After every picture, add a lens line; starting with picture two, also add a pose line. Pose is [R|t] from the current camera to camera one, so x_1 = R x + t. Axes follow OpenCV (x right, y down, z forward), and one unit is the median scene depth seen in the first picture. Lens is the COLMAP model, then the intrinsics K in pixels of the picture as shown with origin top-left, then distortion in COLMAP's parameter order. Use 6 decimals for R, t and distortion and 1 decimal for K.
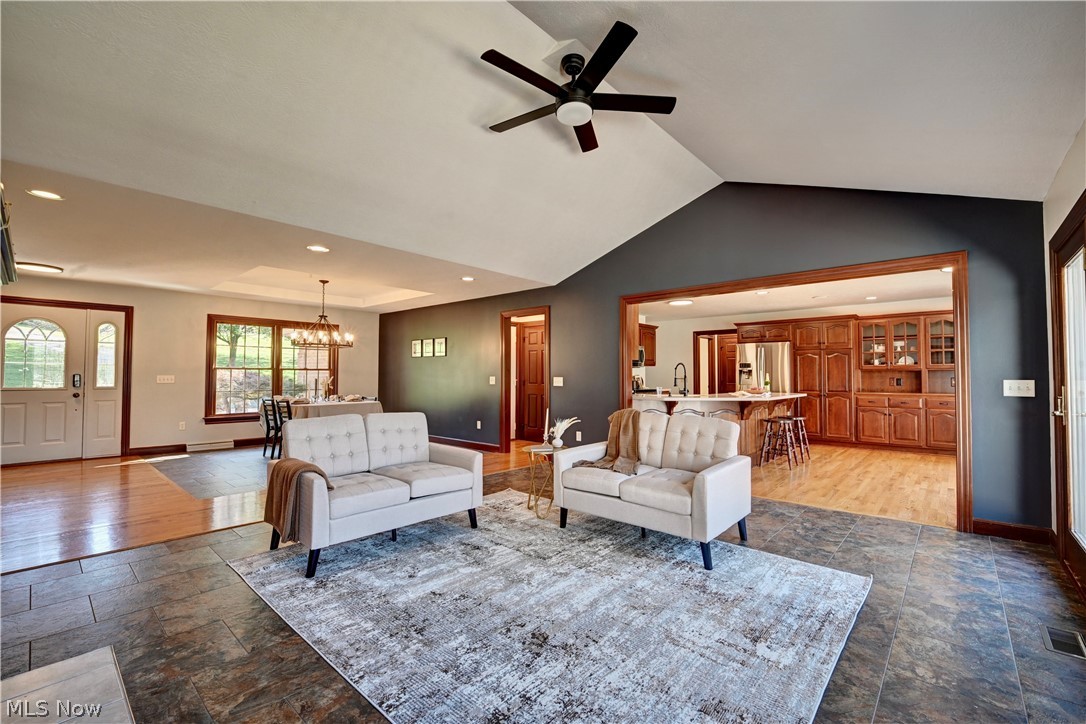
lens RADIAL K [[451.1, 0, 560.5], [0, 451.1, 362.8], [0, 0, 1]] dist [-0.007221, -0.004301]
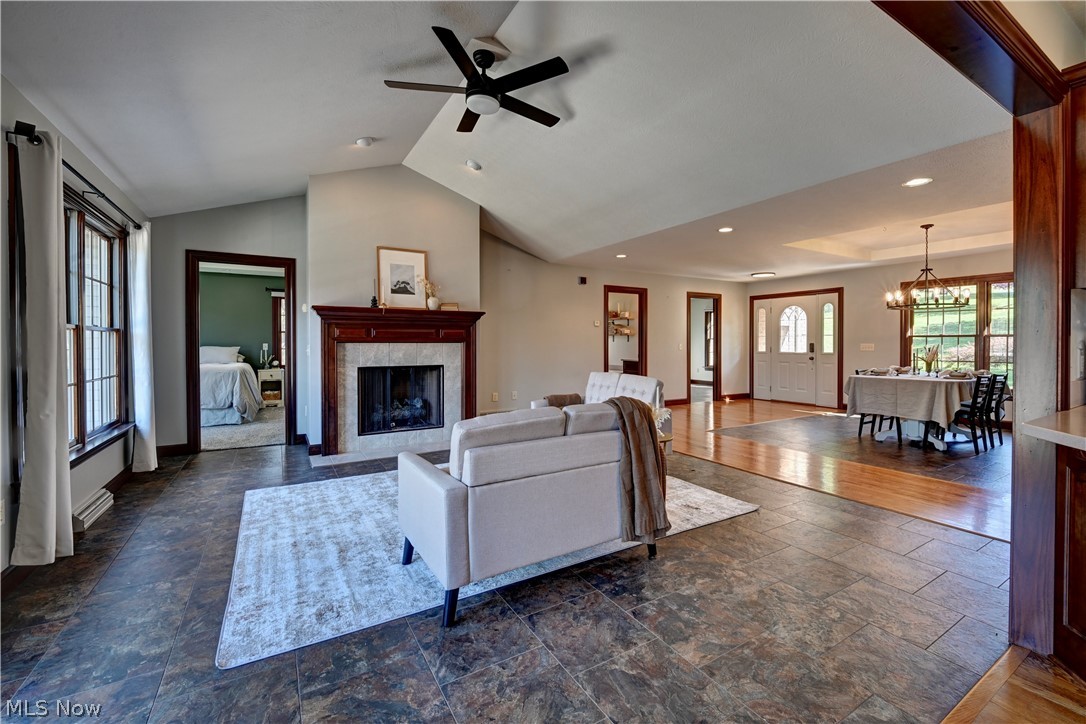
lens RADIAL K [[451.1, 0, 572.9], [0, 451.1, 355.5], [0, 0, 1]] dist [-0.007221, -0.004301]
pose [[-0.254300, 0.022917, -0.966854, 0.394794], [0.032996, 0.999343, 0.015008, 0.016797], [0.966562, -0.028085, -0.254889, 0.562063]]
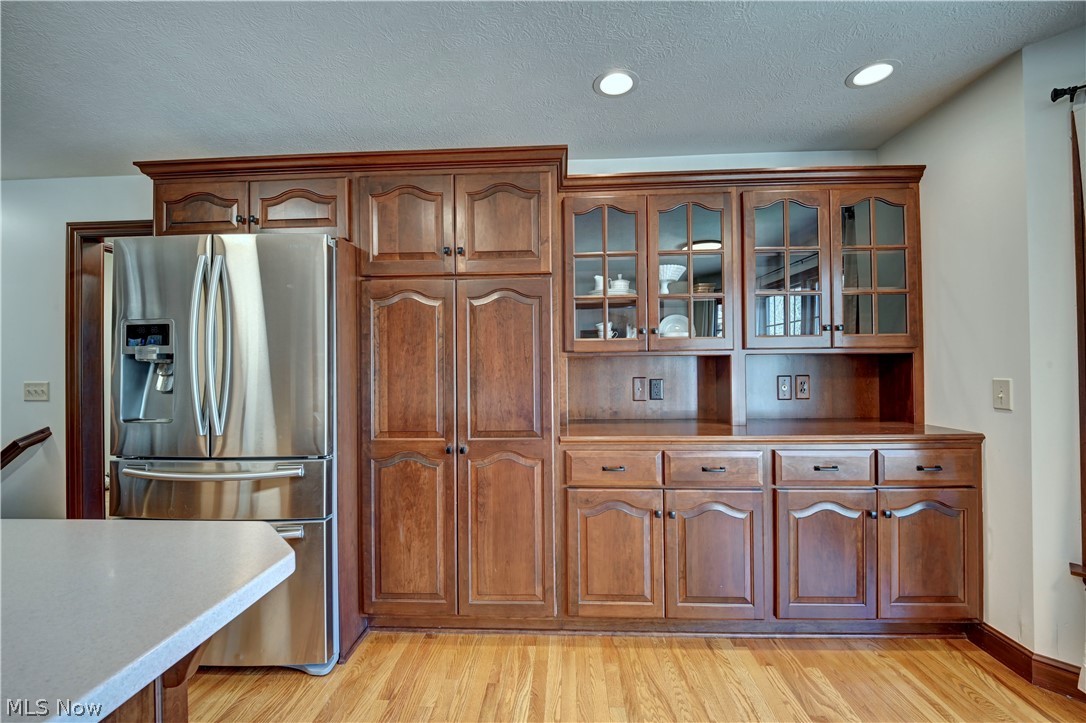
lens RADIAL K [[451.1, 0, 549.1], [0, 451.1, 357.5], [0, 0, 1]] dist [-0.007221, -0.004301]
pose [[0.777507, -0.002074, 0.628871, 0.477060], [-0.003976, 0.999958, 0.008213, 0.016299], [-0.628862, -0.008886, 0.777467, 0.789303]]
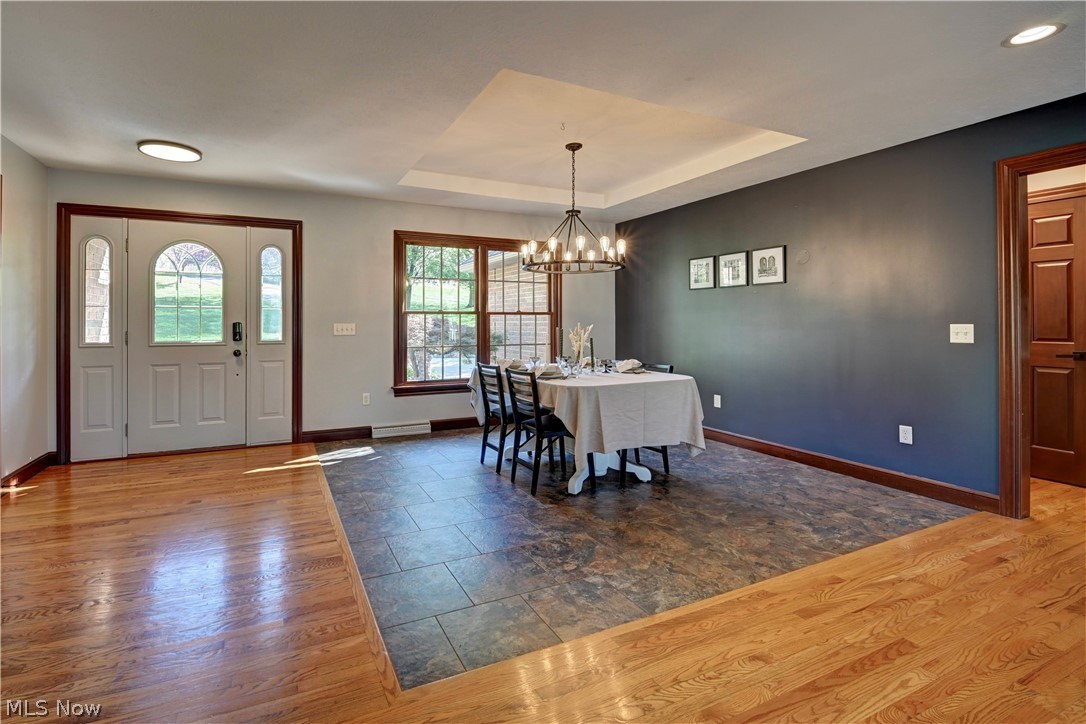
lens RADIAL K [[505.0, 0, 532.2], [0, 505.0, 318.5], [0, 0, 1]] dist [-0.015371, -0.000110]
pose [[0.924515, -0.008781, -0.381044, -0.331855], [0.016858, 0.999698, 0.017865, 0.011868], [0.380772, -0.022941, 0.924384, 0.405891]]
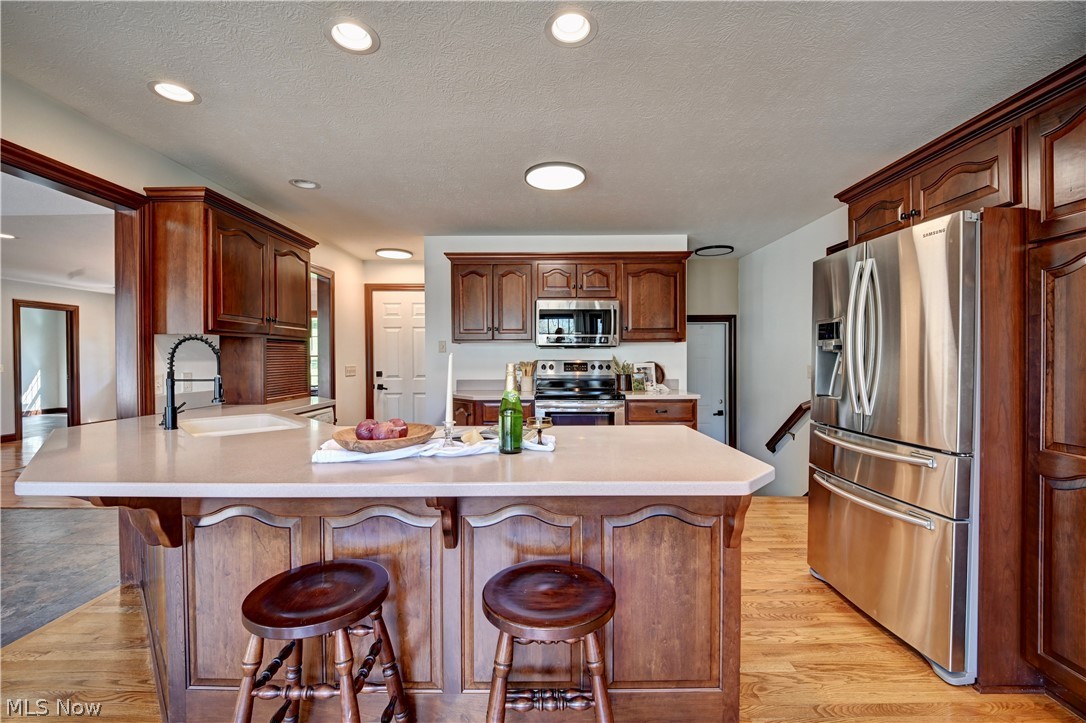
lens RADIAL K [[451.1, 0, 540.6], [0, 451.1, 359.7], [0, 0, 1]] dist [-0.007221, -0.004301]
pose [[0.656616, -0.002525, -0.754221, 0.567390], [0.026285, 0.999464, 0.019537, 0.015332], [0.753767, -0.032653, 0.656330, 0.752495]]
